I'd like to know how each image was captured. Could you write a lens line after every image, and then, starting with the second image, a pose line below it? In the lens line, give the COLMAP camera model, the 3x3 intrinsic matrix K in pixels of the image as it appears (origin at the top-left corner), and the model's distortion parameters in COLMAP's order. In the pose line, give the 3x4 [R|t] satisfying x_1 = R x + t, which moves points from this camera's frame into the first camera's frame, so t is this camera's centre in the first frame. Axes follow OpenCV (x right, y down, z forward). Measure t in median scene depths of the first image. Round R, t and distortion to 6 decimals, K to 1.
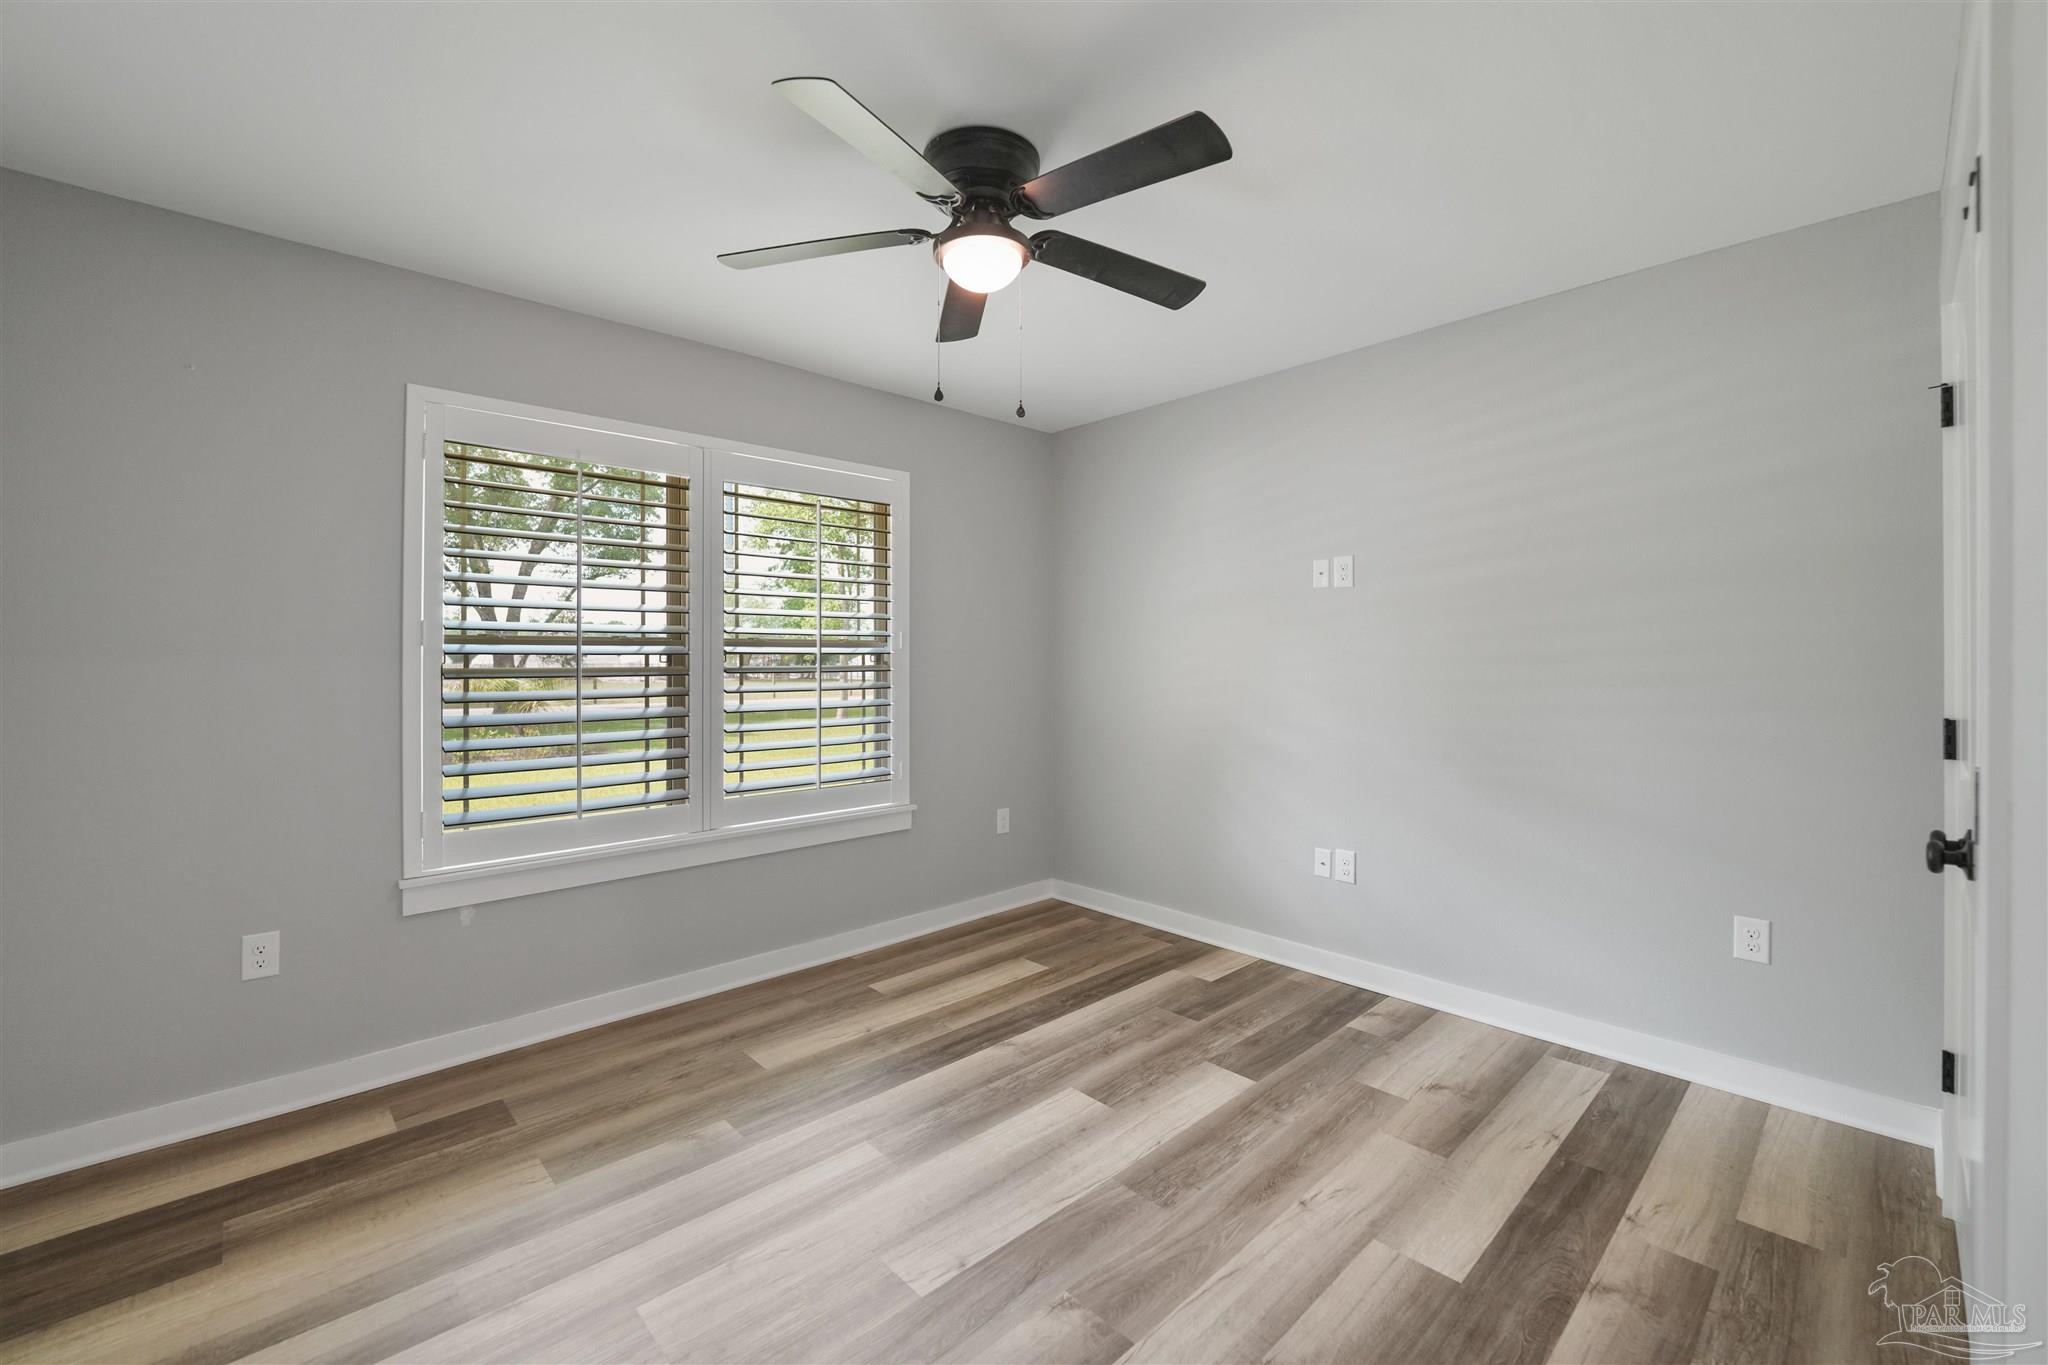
lens RADIAL K [[854.9, 0, 1028.5], [0, 854.9, 624.3], [0, 0, 1]] dist [-0.008595, -0.000535]
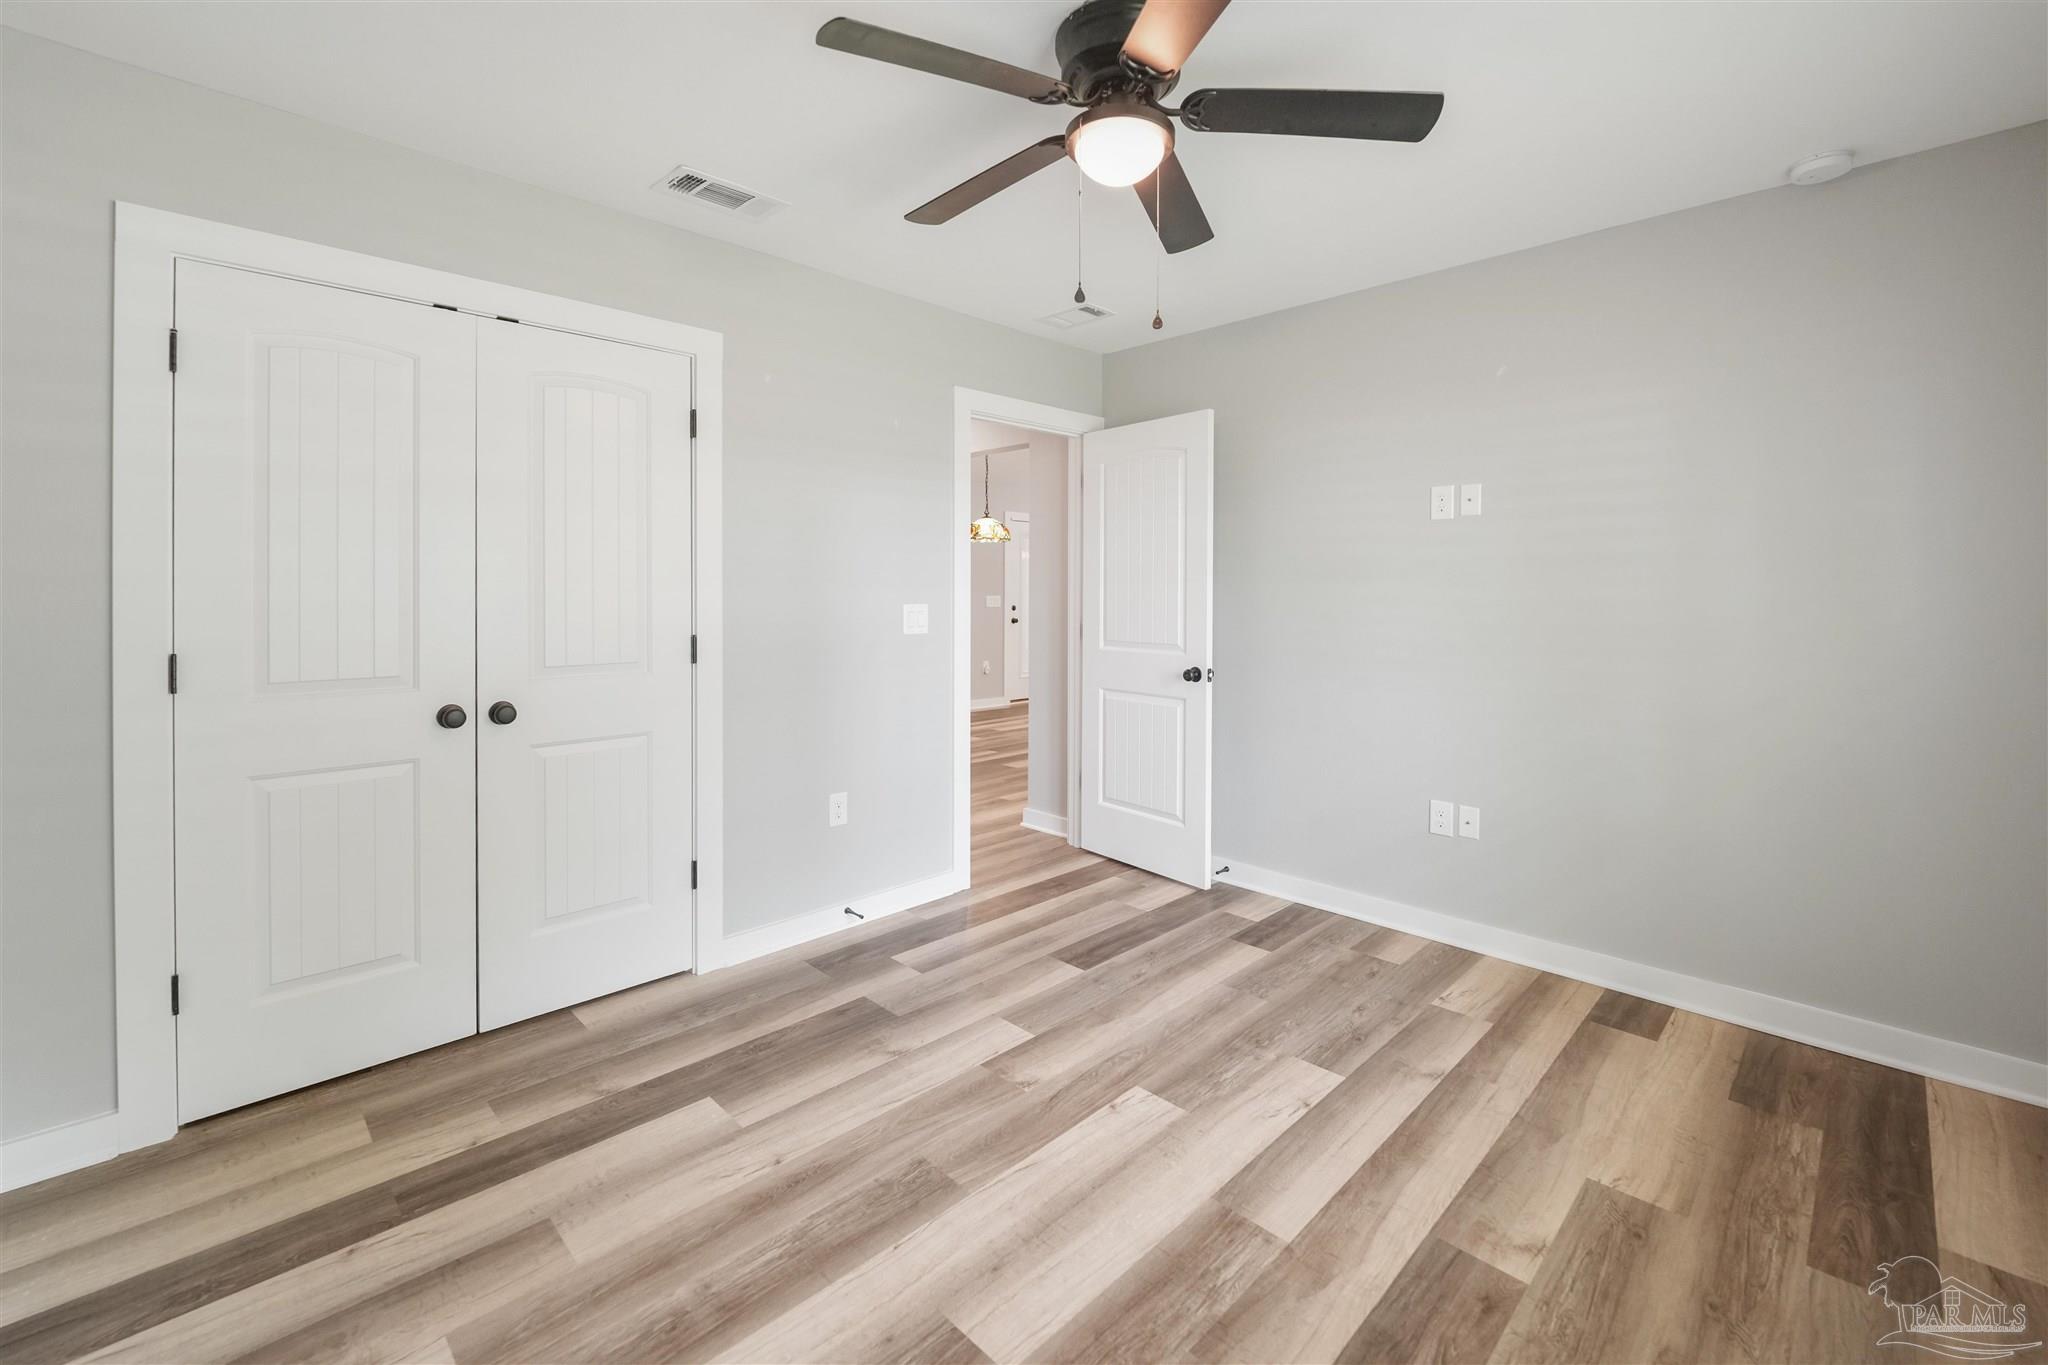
lens RADIAL K [[854.9, 0, 1028.5], [0, 854.9, 624.3], [0, 0, 1]] dist [-0.008595, -0.000535]
pose [[-0.999623, 0.000323, -0.027441, 0.064703], [0.000367, 0.999999, -0.001591, 0.073842], [0.027440, -0.001601, -0.999622, 1.957032]]
